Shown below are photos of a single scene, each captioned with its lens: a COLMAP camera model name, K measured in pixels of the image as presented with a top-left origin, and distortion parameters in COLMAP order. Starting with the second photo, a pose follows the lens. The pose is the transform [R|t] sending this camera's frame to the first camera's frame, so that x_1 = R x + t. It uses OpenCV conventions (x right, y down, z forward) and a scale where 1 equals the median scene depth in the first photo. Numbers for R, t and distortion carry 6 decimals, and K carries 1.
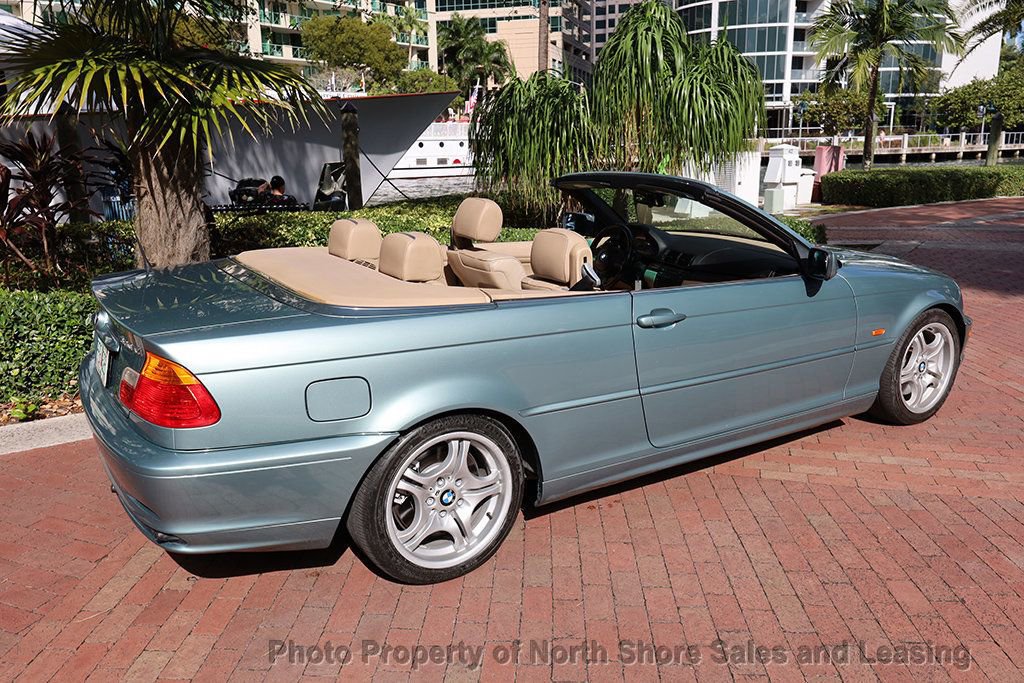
lens RADIAL K [[772.2, 0, 510.9], [0, 772.2, 328.2], [0, 0, 1]] dist [0.005583, -0.001357]
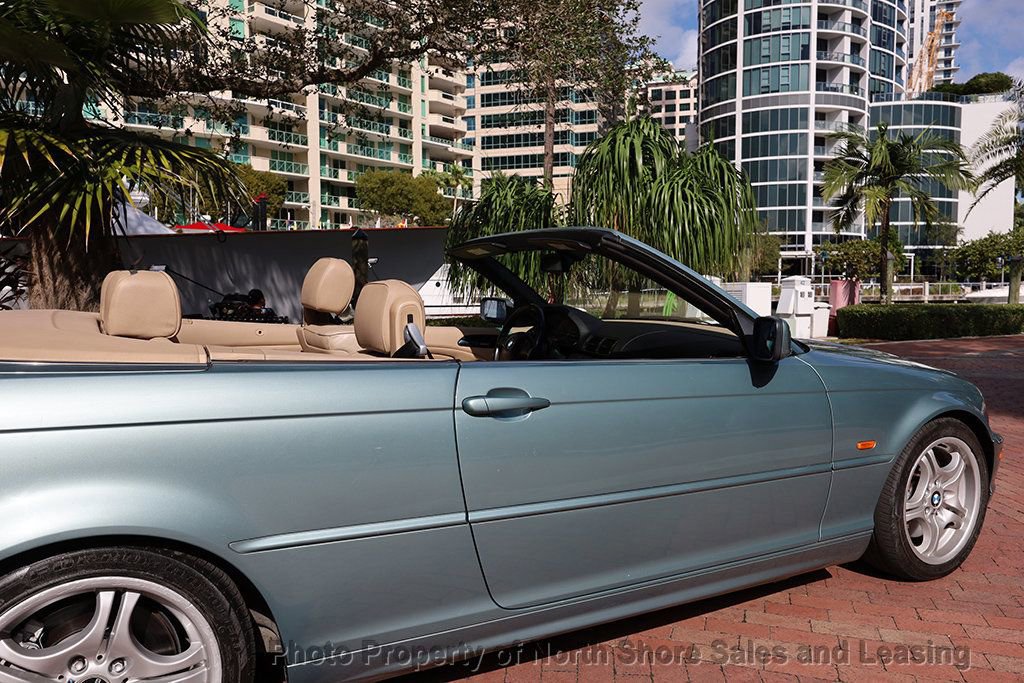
lens RADIAL K [[741.6, 0, 512.0], [0, 741.6, 341.5], [0, 0, 1]] dist [0.002944, 0.003755]
pose [[0.998721, 0.017006, -0.047618, 0.081569], [-0.024464, 0.986699, -0.160705, 0.012991], [0.044252, 0.161664, 0.985853, 0.134207]]
